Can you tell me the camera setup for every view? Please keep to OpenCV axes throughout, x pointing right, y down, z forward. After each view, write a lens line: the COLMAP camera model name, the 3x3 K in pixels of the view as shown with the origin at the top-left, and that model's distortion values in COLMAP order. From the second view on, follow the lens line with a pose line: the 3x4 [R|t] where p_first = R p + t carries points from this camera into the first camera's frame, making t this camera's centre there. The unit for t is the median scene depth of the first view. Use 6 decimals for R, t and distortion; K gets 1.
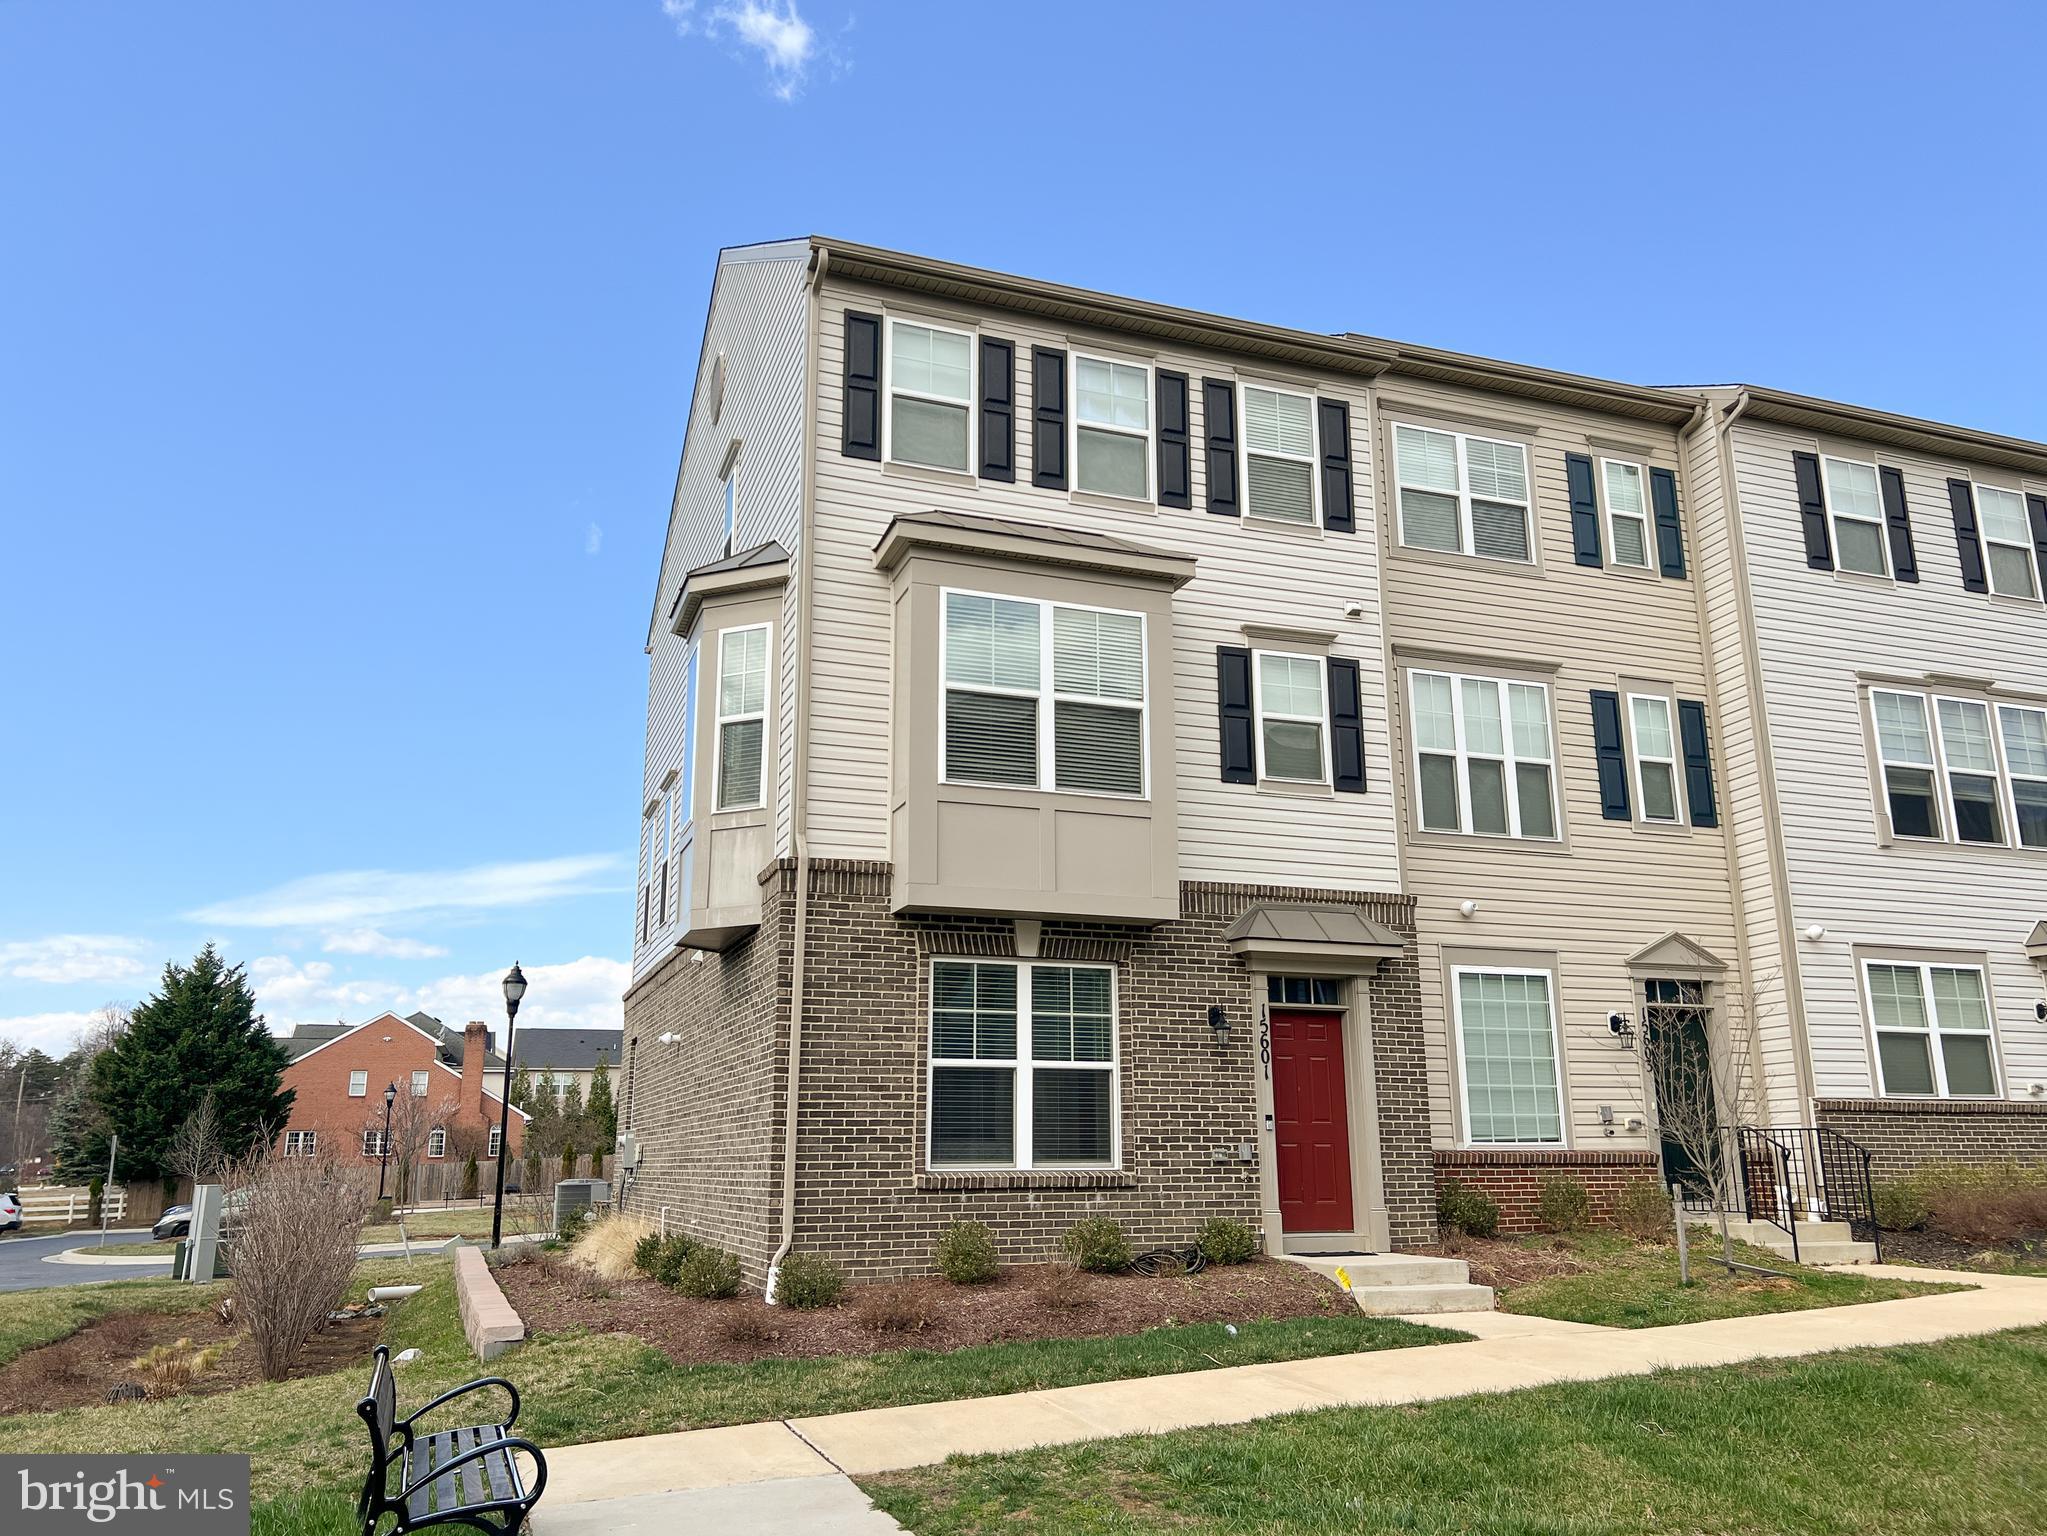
lens RADIAL K [[1565.9, 0, 1019.1], [0, 1565.9, 735.2], [0, 0, 1]] dist [0.071496, -0.155462]
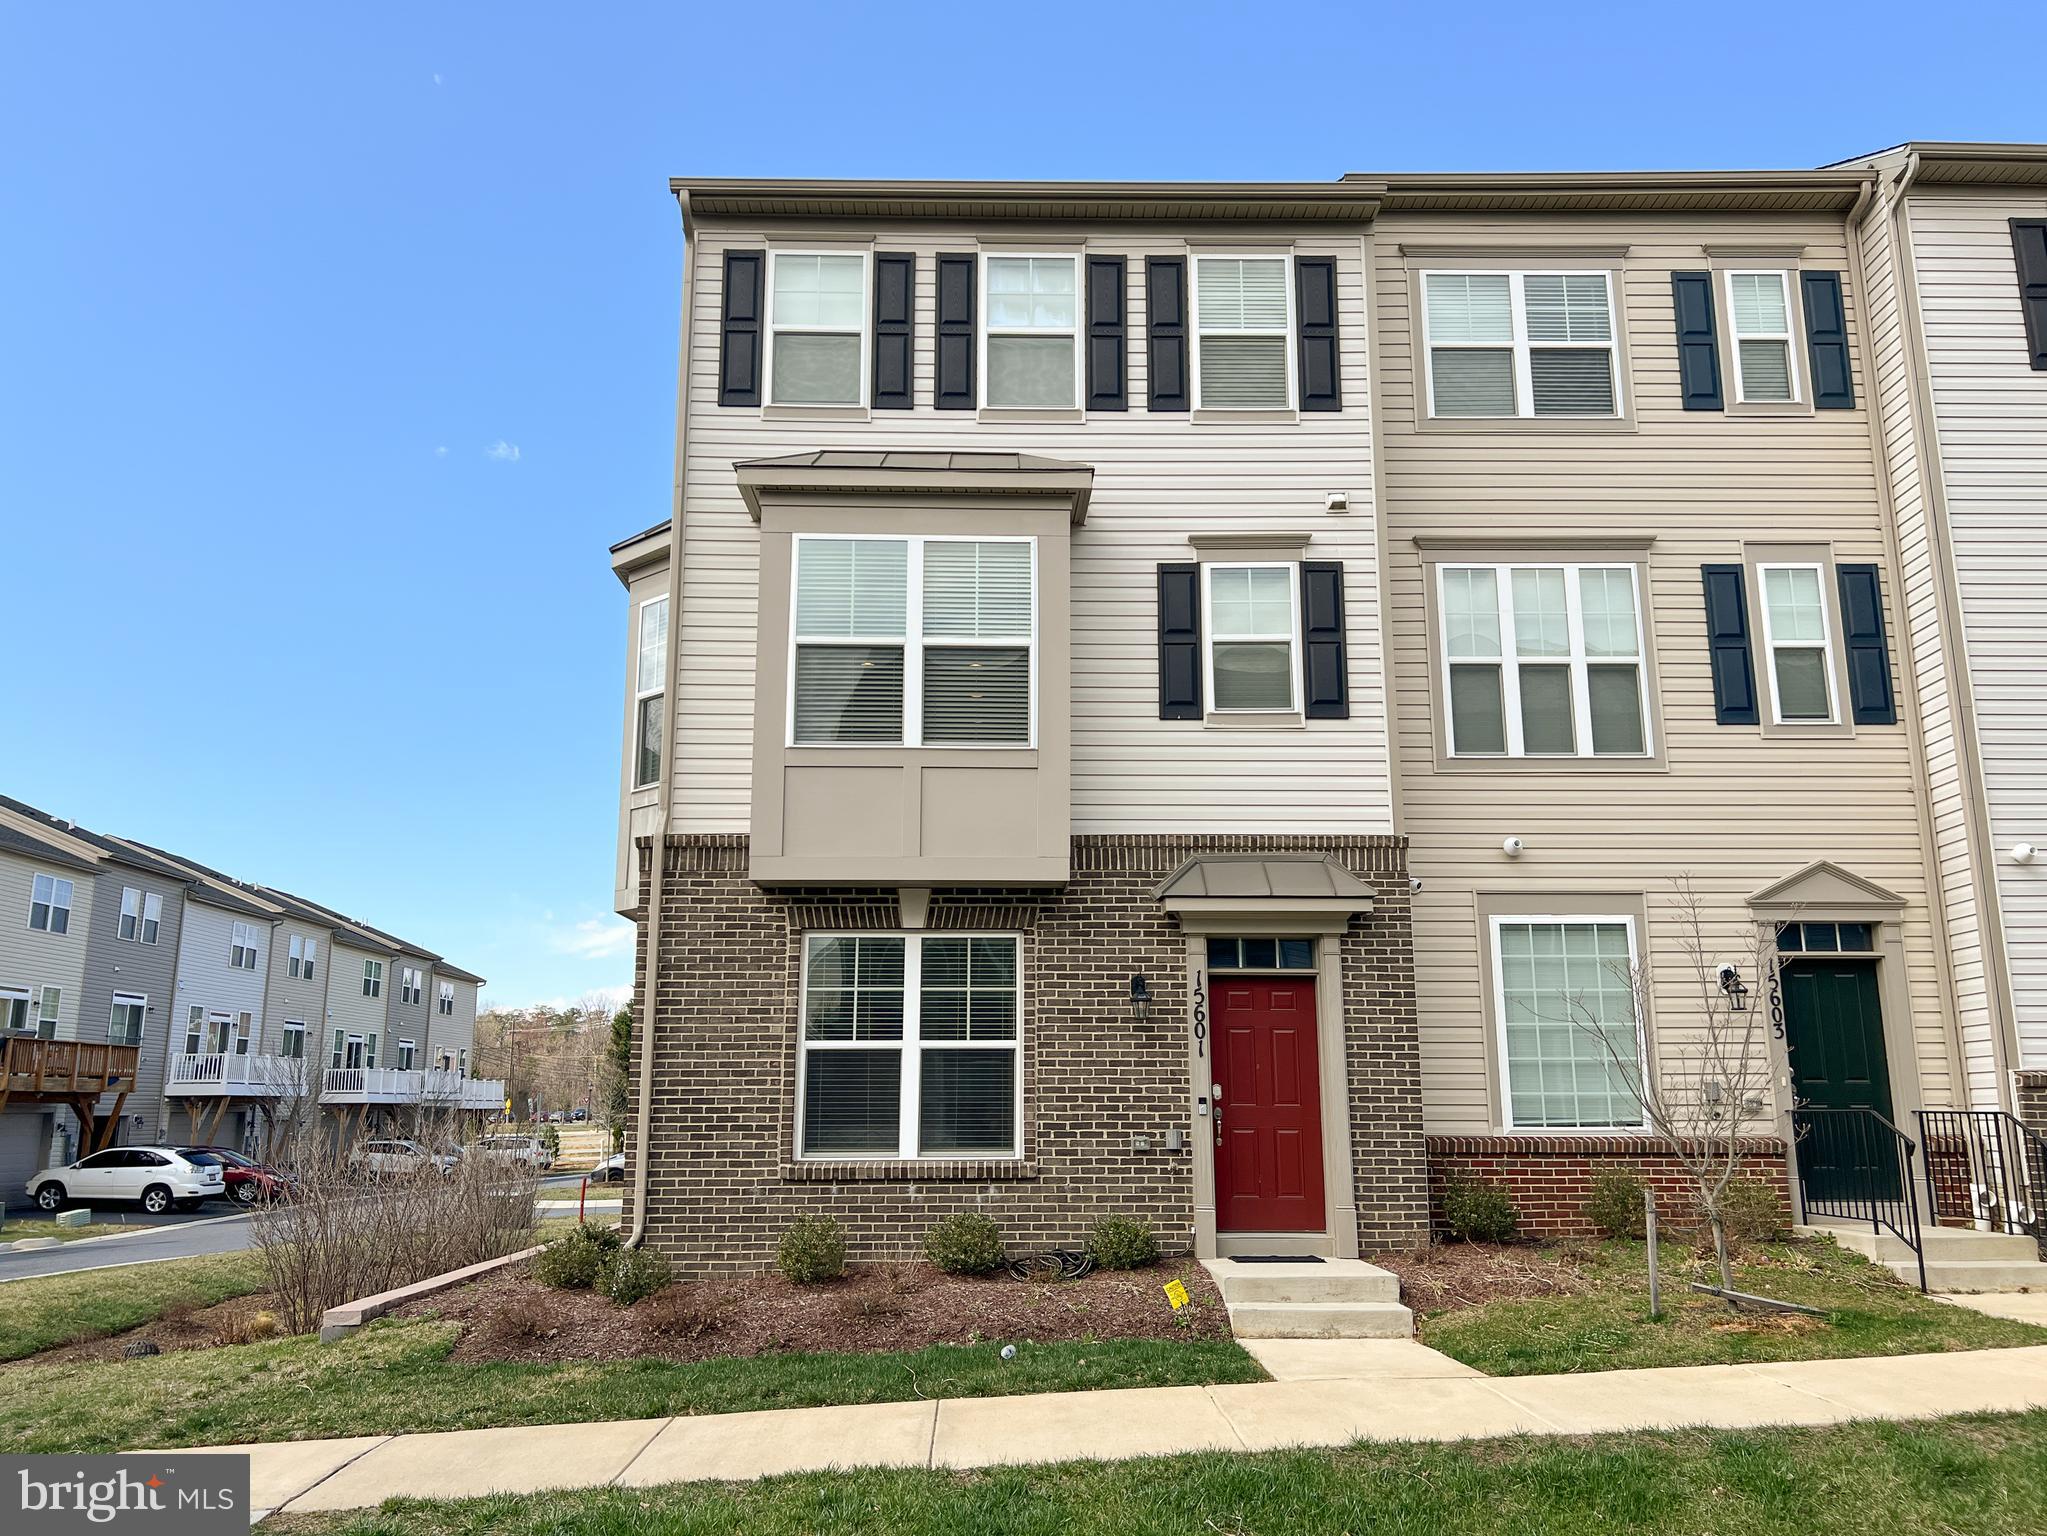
lens RADIAL K [[1543.3, 0, 1023.5], [0, 1543.3, 768.0], [0, 0, 1]] dist [0.058638, -0.079640]
pose [[0.943585, -0.069361, -0.323786, 0.329614], [0.084221, 0.995930, 0.032091, 0.022447], [0.320242, -0.057550, 0.945586, 0.157932]]
